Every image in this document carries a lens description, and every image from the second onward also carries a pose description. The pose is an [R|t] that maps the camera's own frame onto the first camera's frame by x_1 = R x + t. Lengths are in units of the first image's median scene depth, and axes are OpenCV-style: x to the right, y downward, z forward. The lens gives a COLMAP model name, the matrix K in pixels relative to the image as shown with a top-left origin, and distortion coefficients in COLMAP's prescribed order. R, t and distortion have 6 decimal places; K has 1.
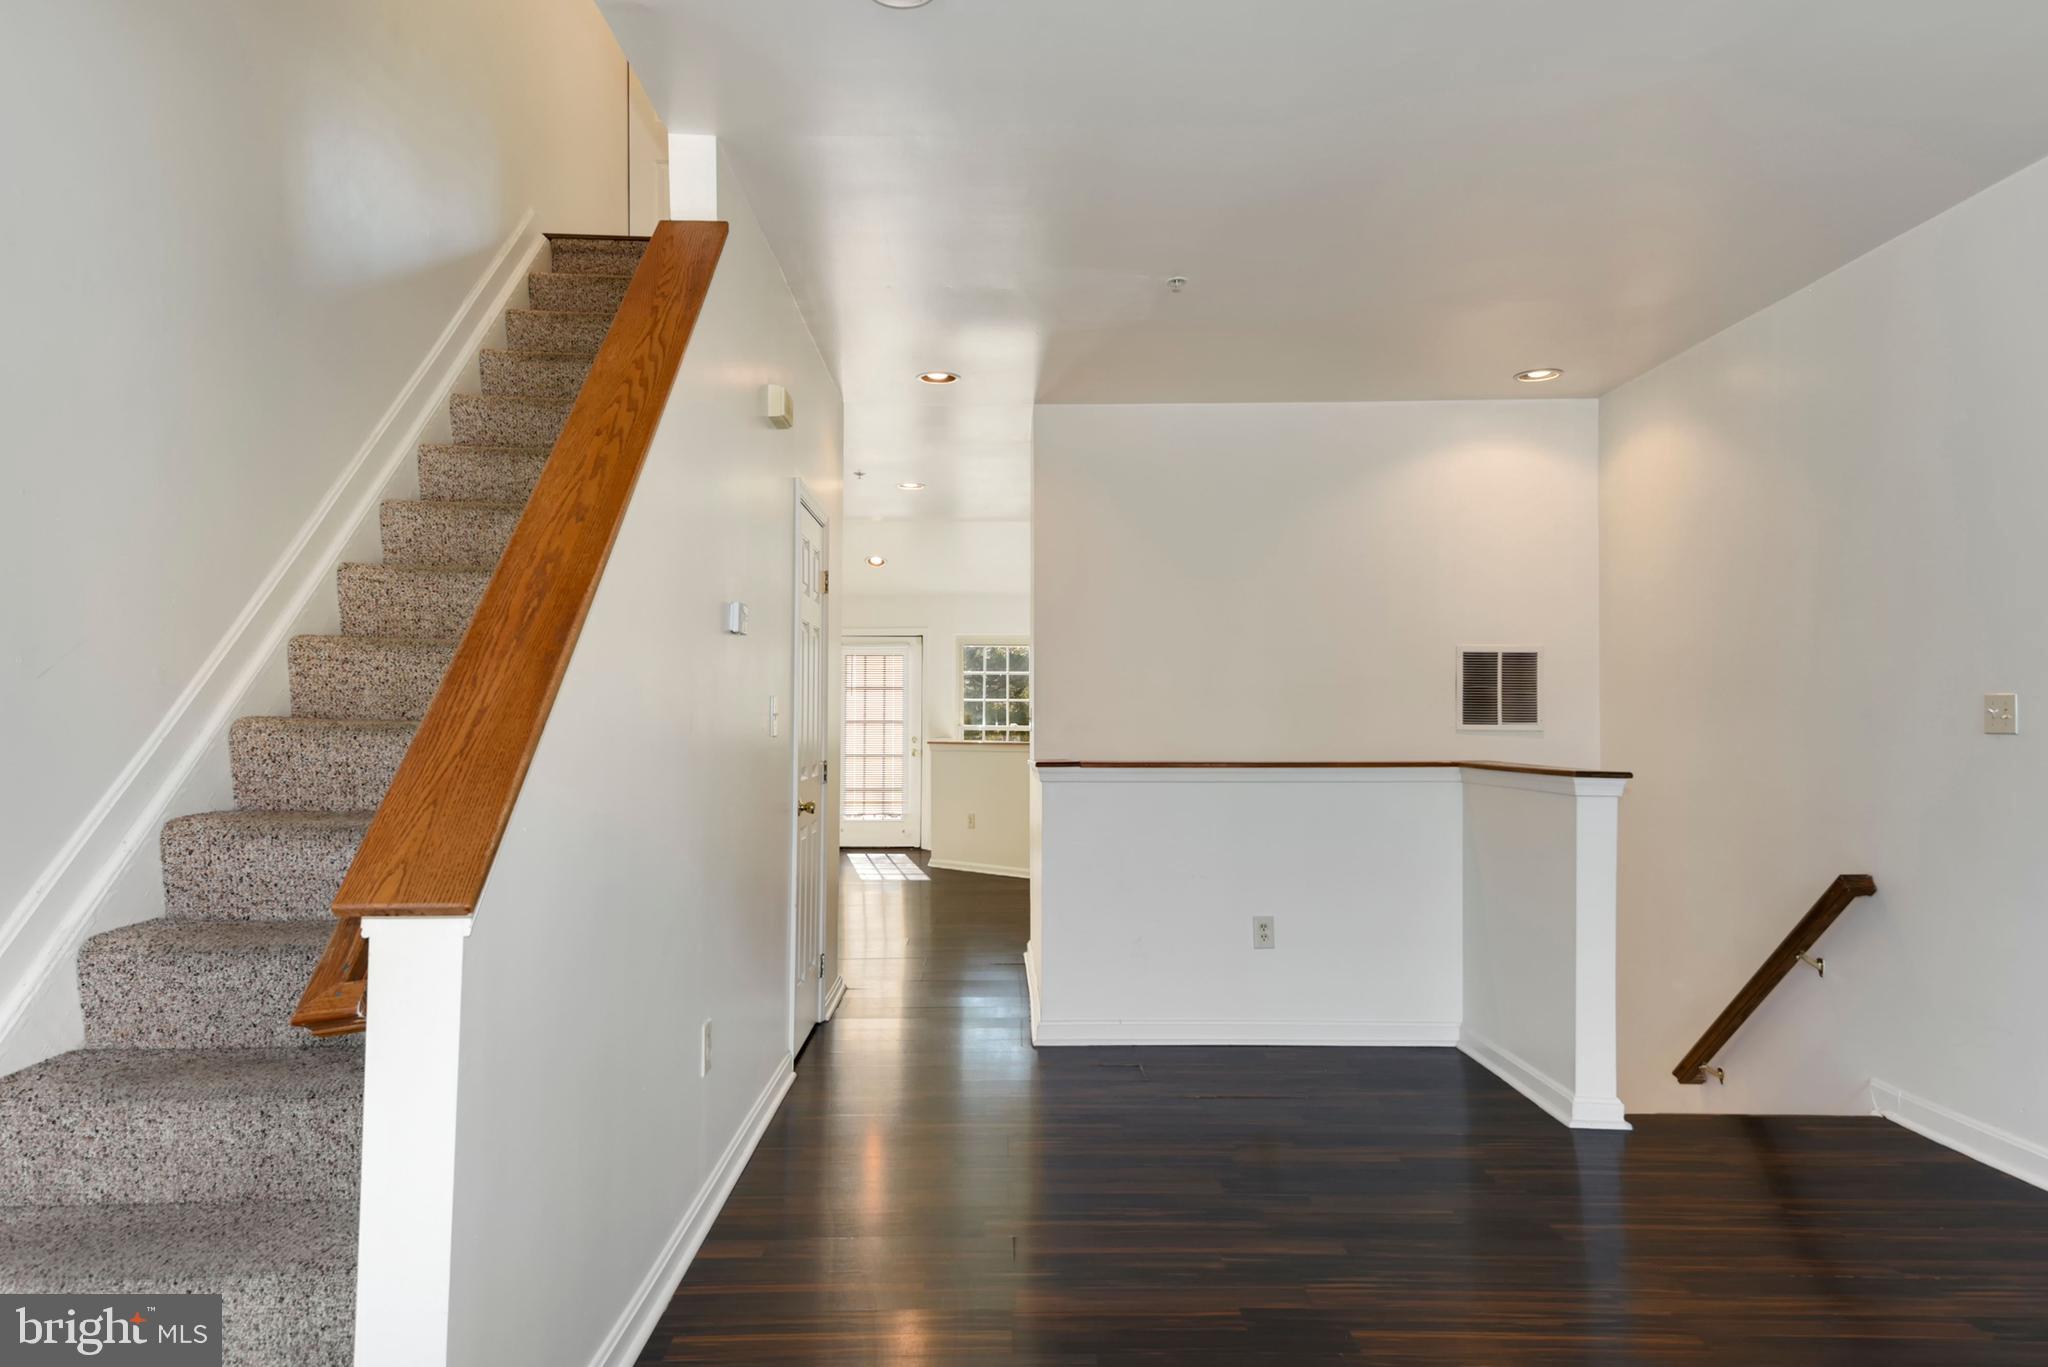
lens RADIAL K [[1348.0, 0, 1019.3], [0, 1348.0, 688.2], [0, 0, 1]] dist [0.064784, 0.037087]
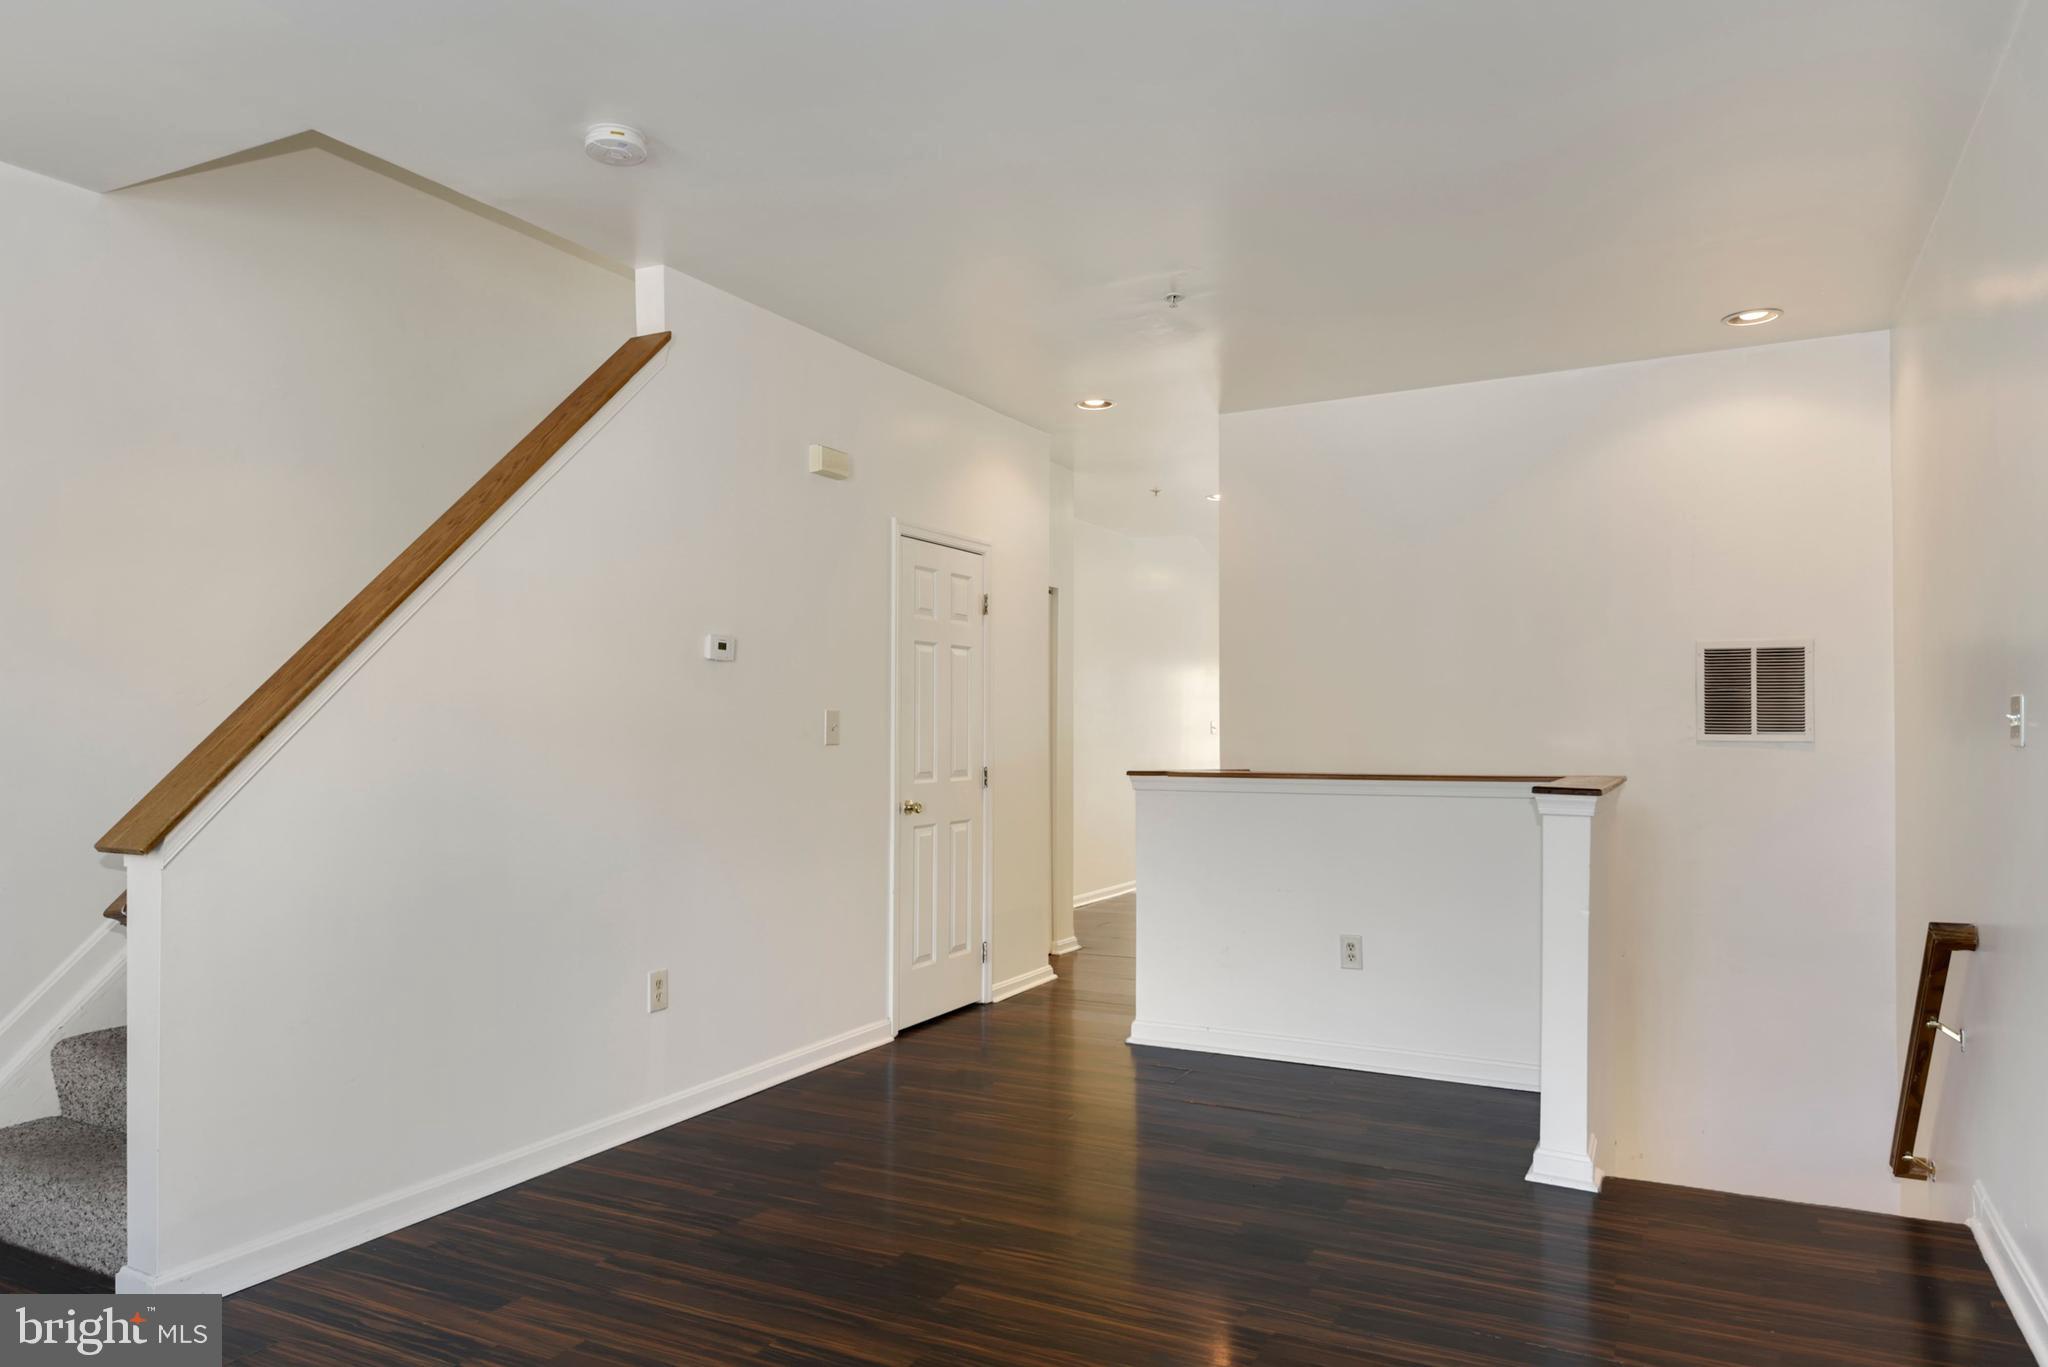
lens RADIAL K [[1348.0, 0, 974.0], [0, 1348.0, 707.6], [0, 0, 1]] dist [0.064784, 0.037087]
pose [[0.872607, -0.009283, -0.488335, 0.555769], [0.012712, 0.999912, 0.003708, 0.001158], [0.488257, -0.009443, 0.872649, 0.038669]]
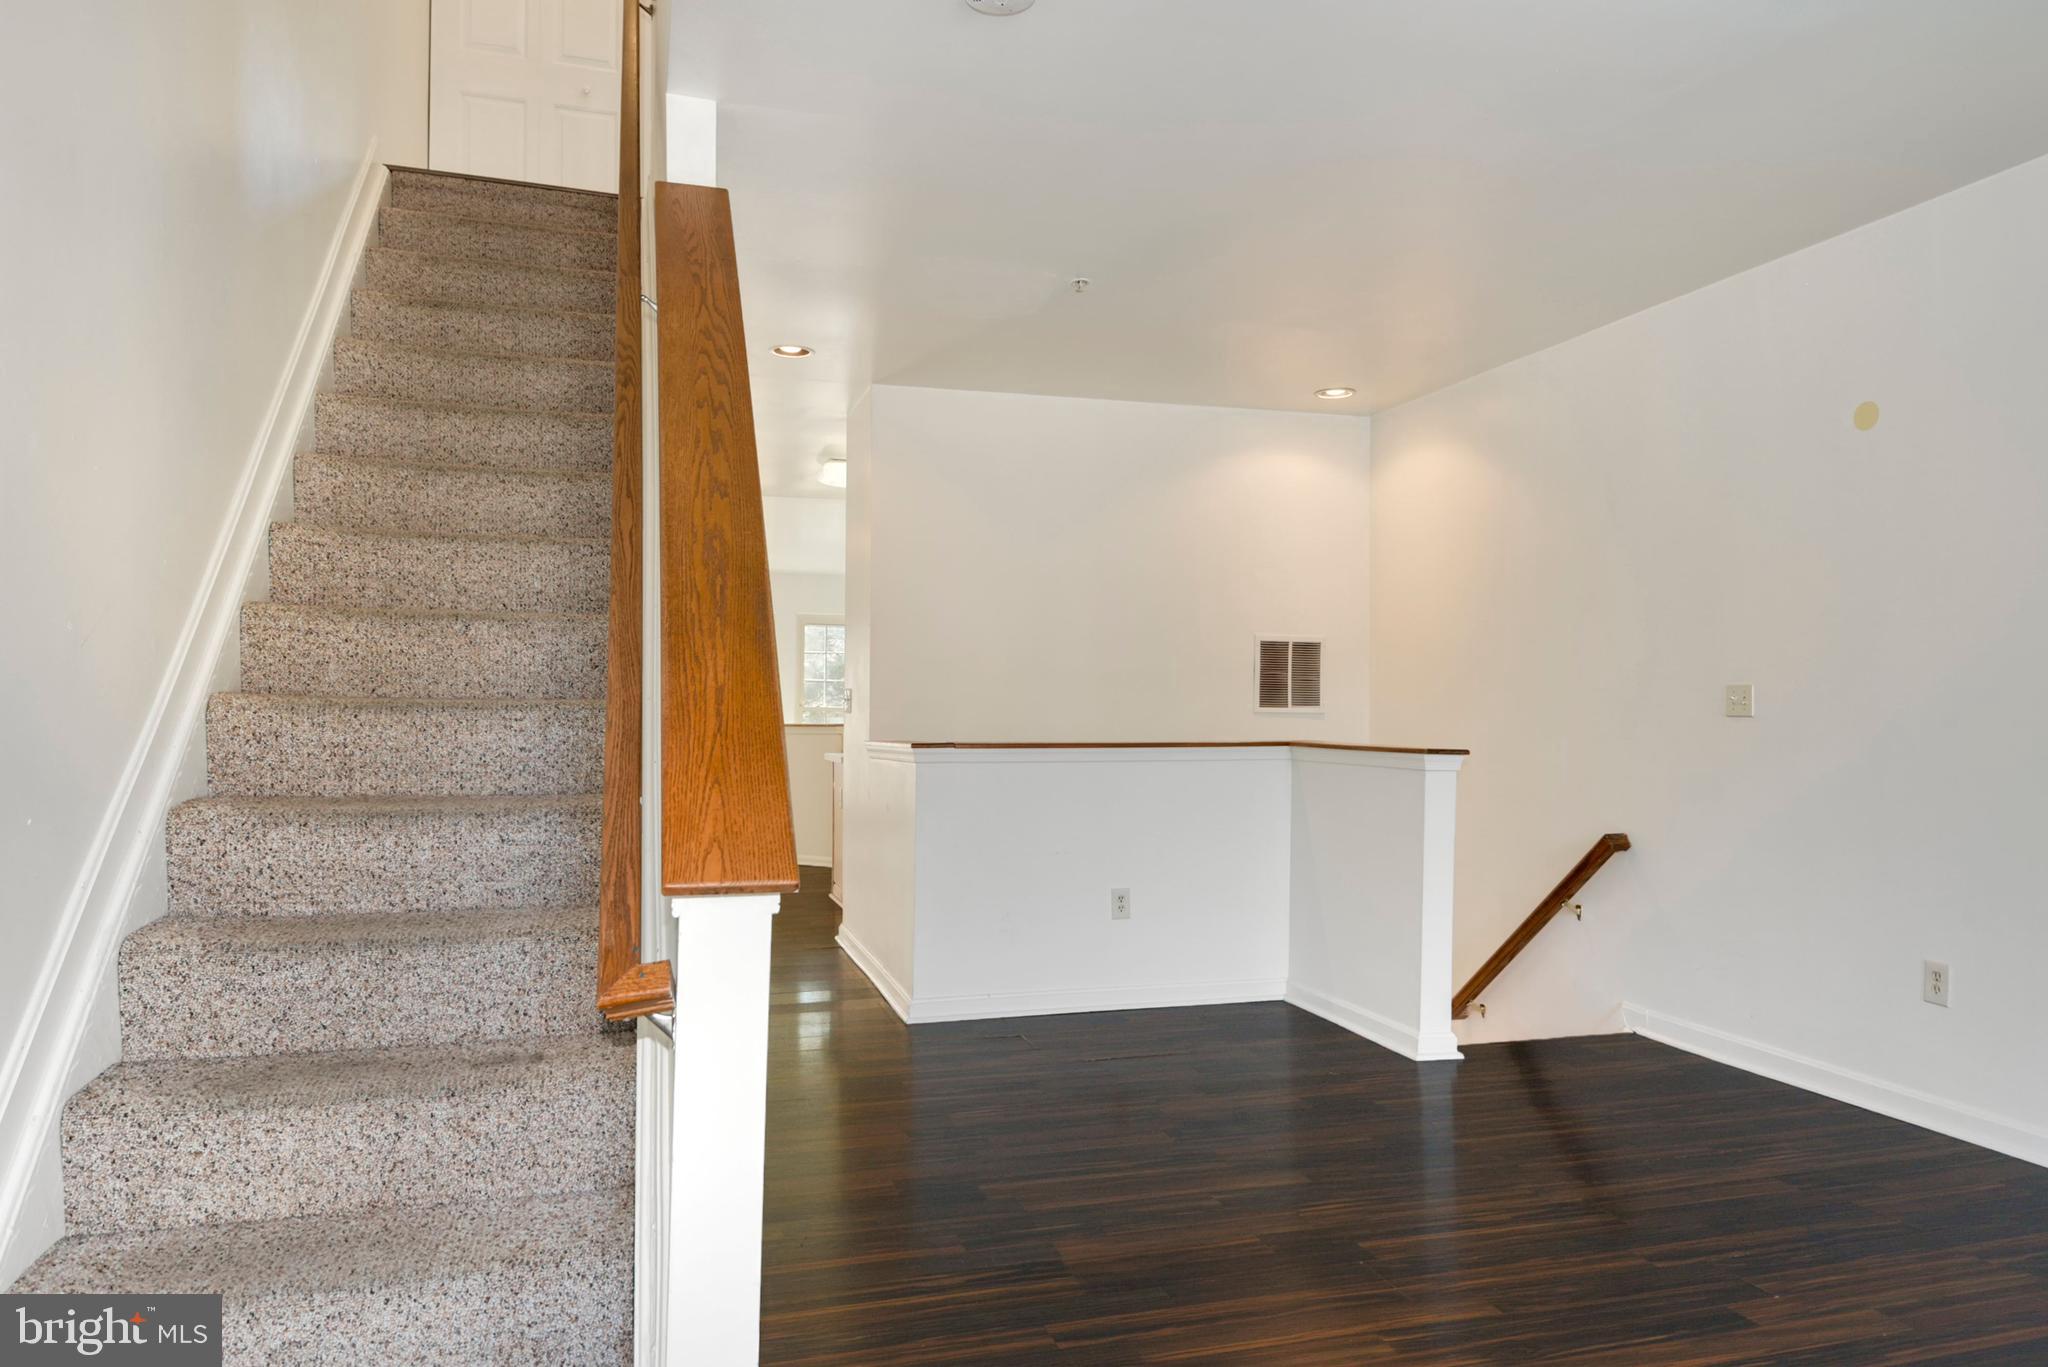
lens RADIAL K [[1348.0, 0, 1024.5], [0, 1348.0, 689.0], [0, 0, 1]] dist [0.064784, 0.037087]
pose [[0.965917, 0.008589, 0.258709, -0.219458], [-0.012307, 0.999843, 0.012757, 0.000578], [-0.258559, -0.015507, 0.965871, -0.003538]]
